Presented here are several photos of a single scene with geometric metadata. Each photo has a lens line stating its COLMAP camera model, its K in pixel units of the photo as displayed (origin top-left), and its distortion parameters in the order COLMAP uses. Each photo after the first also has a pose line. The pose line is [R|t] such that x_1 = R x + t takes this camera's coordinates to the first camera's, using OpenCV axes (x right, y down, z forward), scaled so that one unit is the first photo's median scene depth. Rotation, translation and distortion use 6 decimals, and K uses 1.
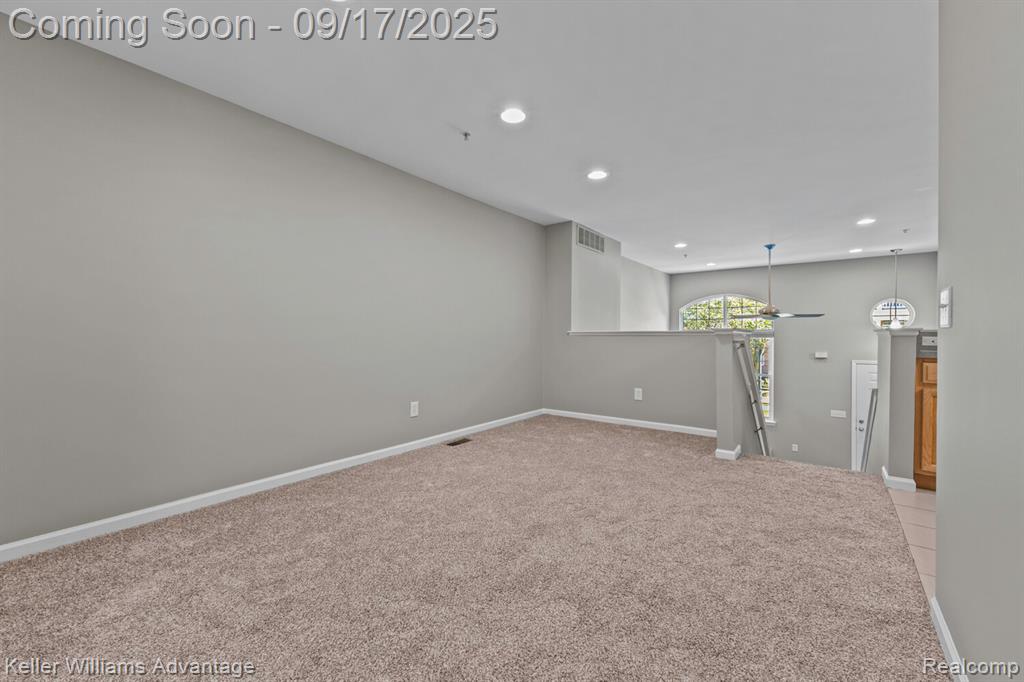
lens RADIAL K [[406.7, 0, 508.8], [0, 406.7, 338.4], [0, 0, 1]] dist [0.014520, -0.003675]
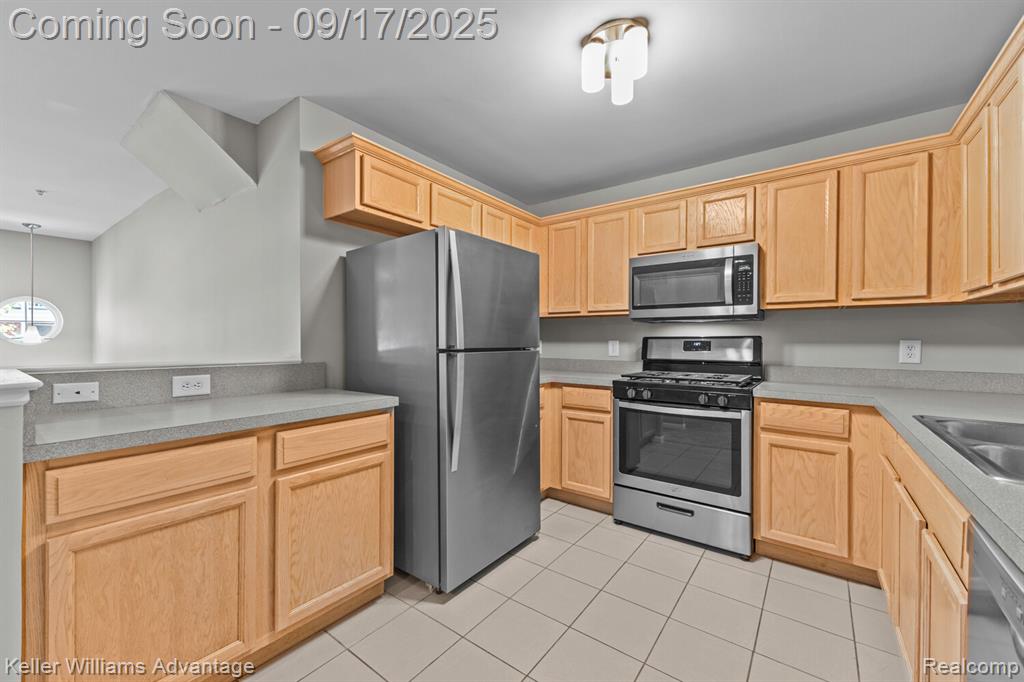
lens RADIAL K [[413.8, 0, 503.2], [0, 413.8, 341.2], [0, 0, 1]] dist [0.013060, -0.000001]
pose [[-0.007730, -0.002941, 0.999966, 0.594242], [0.007632, 0.999966, 0.003000, -0.049856], [-0.999941, 0.007655, -0.007707, 0.561632]]
